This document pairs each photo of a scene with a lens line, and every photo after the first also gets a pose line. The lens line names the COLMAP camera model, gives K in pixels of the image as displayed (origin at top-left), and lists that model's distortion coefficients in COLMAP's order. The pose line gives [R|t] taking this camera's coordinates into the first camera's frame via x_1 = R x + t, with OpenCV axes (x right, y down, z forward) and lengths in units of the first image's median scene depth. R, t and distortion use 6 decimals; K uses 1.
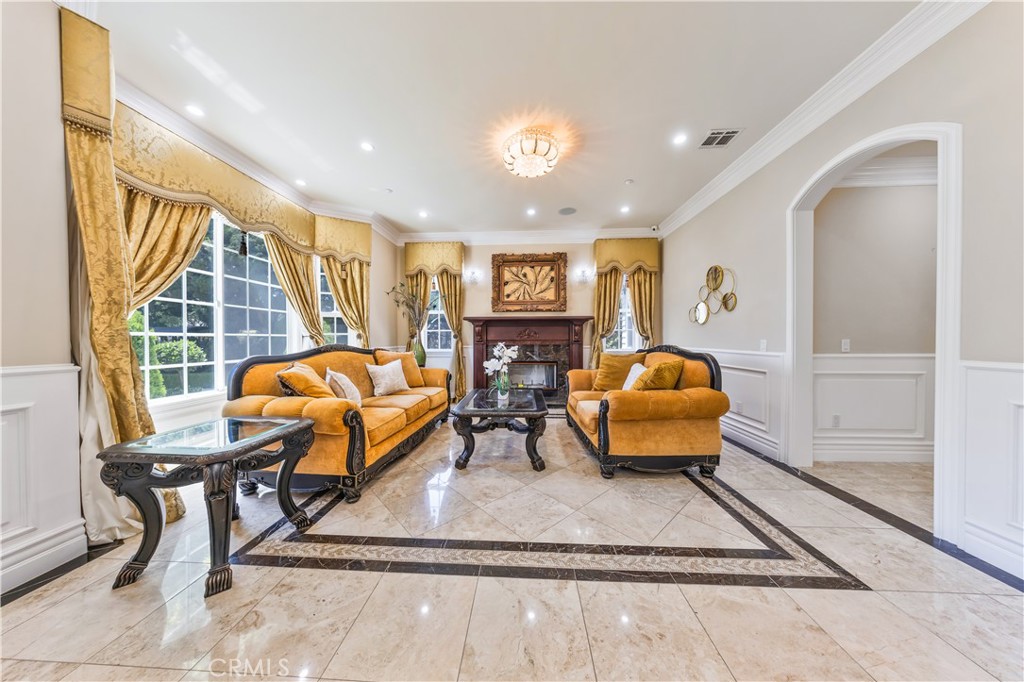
lens RADIAL K [[299.2, 0, 510.3], [0, 299.2, 342.0], [0, 0, 1]] dist [-0.005767, -0.000111]
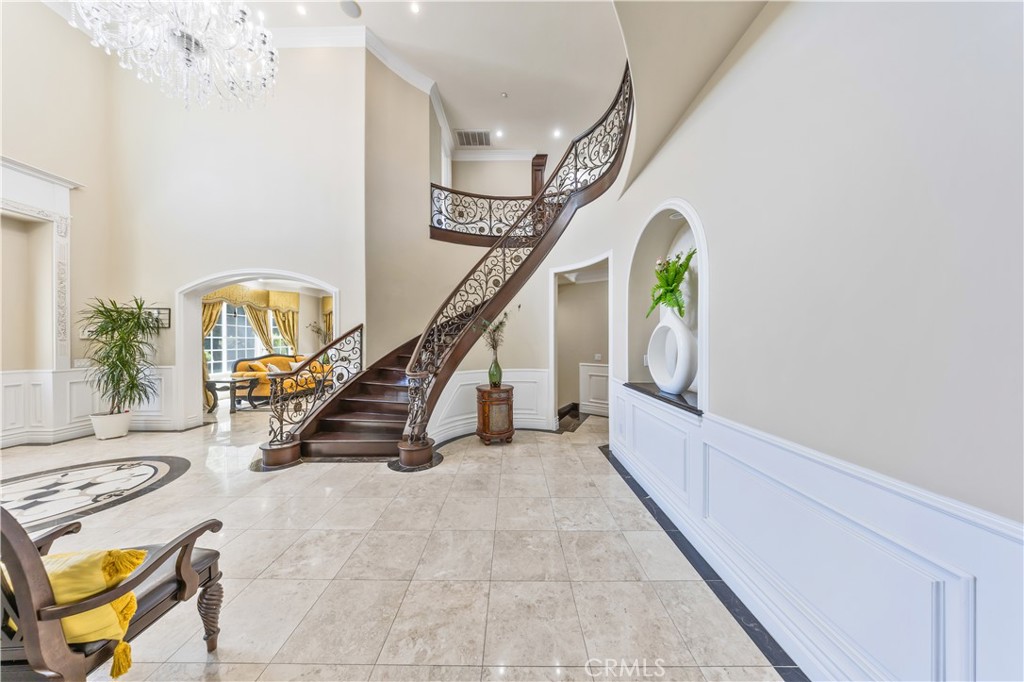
lens RADIAL K [[299.2, 0, 510.3], [0, 299.2, 342.0], [0, 0, 1]] dist [-0.005767, -0.000111]
pose [[0.999070, -0.002587, 0.043049, 1.182232], [0.002926, 0.999965, -0.007821, -0.059429], [-0.043027, 0.007940, 0.999042, -1.447397]]
